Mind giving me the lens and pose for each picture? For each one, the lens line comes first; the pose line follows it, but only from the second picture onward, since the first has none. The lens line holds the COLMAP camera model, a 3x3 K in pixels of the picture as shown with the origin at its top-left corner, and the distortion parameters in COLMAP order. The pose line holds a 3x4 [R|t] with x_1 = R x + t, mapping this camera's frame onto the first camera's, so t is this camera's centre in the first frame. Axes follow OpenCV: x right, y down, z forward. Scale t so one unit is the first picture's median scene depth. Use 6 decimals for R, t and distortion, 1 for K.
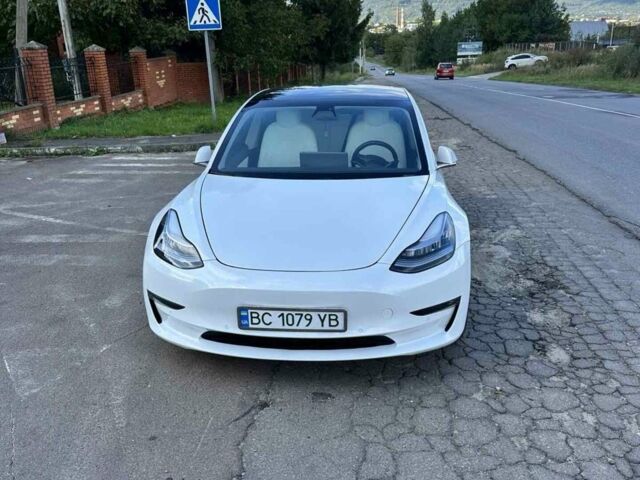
lens RADIAL K [[583.5, 0, 319.4], [0, 583.5, 236.1], [0, 0, 1]] dist [0.147679, -0.312839]
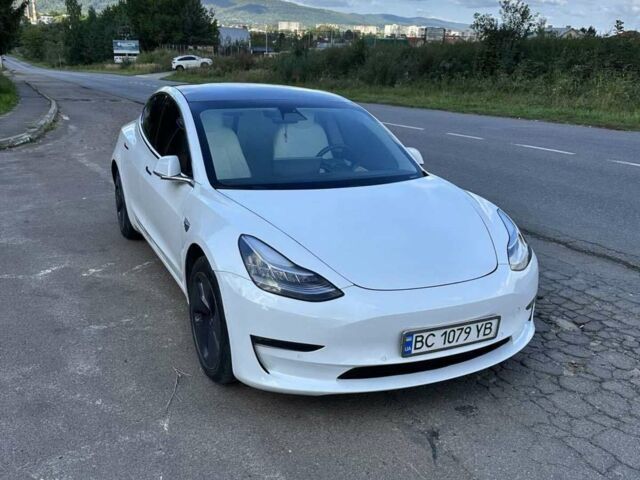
lens RADIAL K [[583.5, 0, 319.4], [0, 583.5, 236.1], [0, 0, 1]] dist [0.147679, -0.312839]
pose [[0.862056, -0.108932, 0.494968, -0.654102], [0.108695, 0.993641, 0.029372, -0.064778], [-0.495020, 0.028480, 0.868415, 0.270938]]
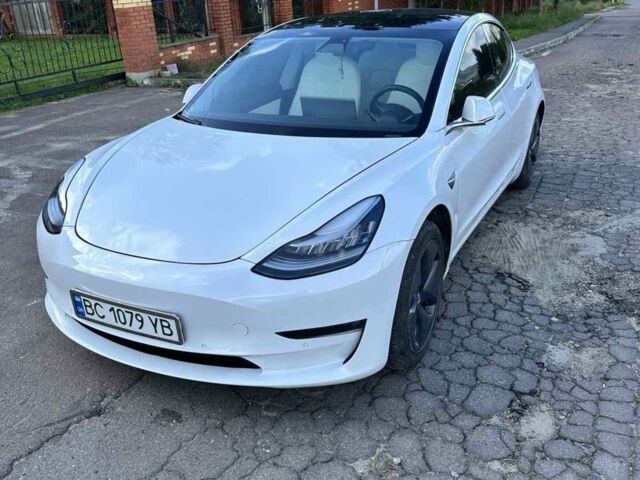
lens RADIAL K [[583.5, 0, 319.4], [0, 583.5, 236.1], [0, 0, 1]] dist [0.147679, -0.312839]
pose [[0.930454, 0.123684, -0.344902, 0.433382], [-0.087344, 0.989039, 0.119047, -0.076327], [0.355846, -0.080643, 0.931059, 0.357310]]
